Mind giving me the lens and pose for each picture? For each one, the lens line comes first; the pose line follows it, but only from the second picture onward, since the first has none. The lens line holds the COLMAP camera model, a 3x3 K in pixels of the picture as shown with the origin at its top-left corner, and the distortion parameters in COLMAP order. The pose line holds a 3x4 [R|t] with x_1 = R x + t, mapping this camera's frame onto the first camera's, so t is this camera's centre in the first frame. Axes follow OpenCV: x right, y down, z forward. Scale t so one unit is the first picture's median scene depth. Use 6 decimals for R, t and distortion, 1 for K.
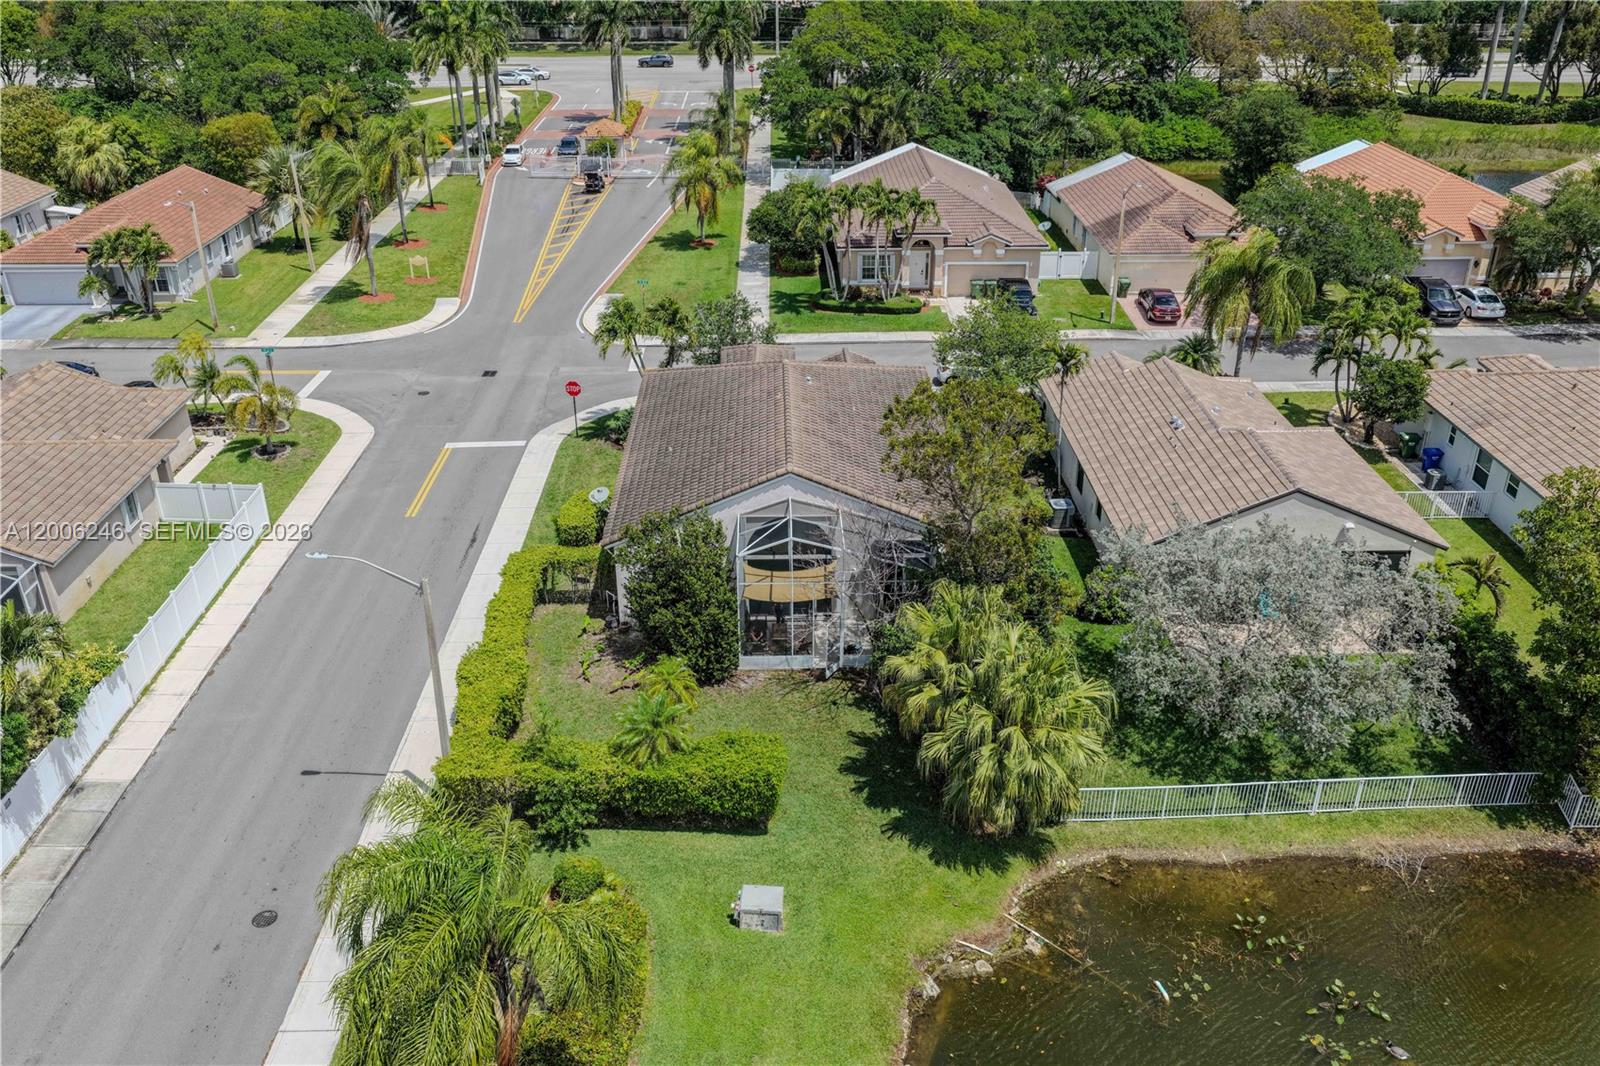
lens RADIAL K [[1309.7, 0, 800.0], [0, 1309.7, 533.0], [0, 0, 1]] dist [-0.001311, 0.020705]
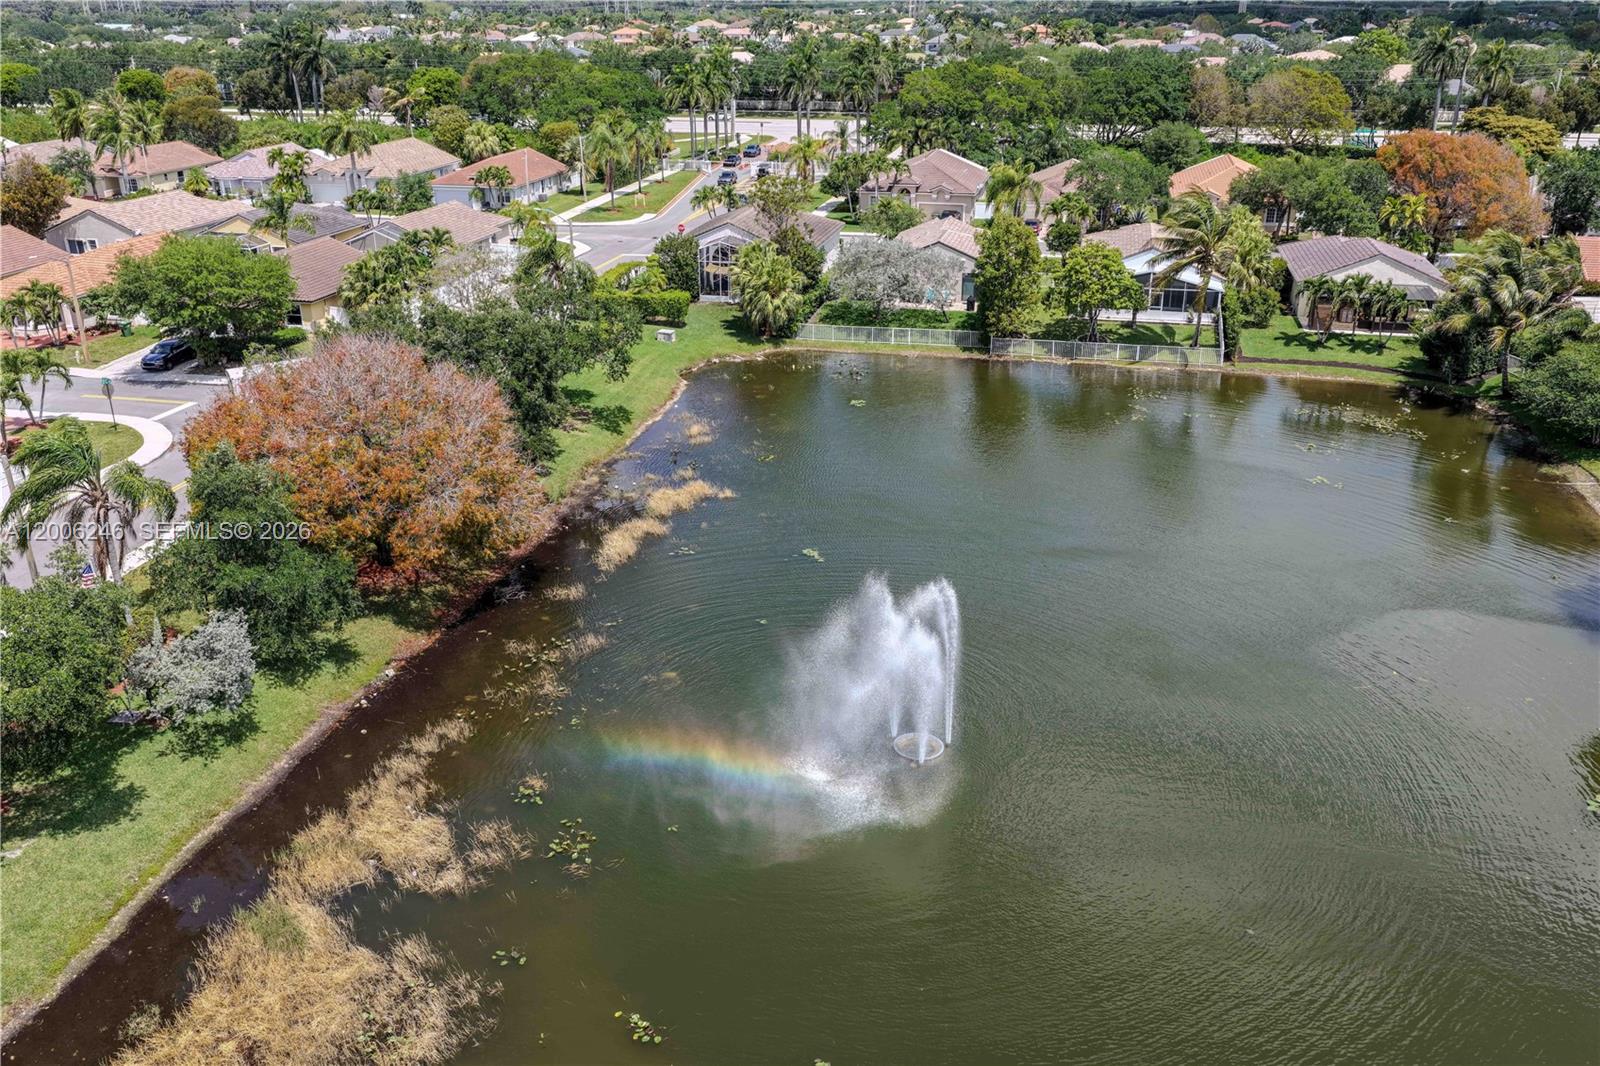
lens RADIAL K [[1309.7, 0, 800.0], [0, 1309.7, 533.0], [0, 0, 1]] dist [-0.001311, 0.020705]
pose [[0.969927, 0.093637, -0.224665, 0.350887], [-0.110430, 0.991863, -0.063354, 0.323090], [0.216904, 0.086258, 0.972374, -0.630058]]
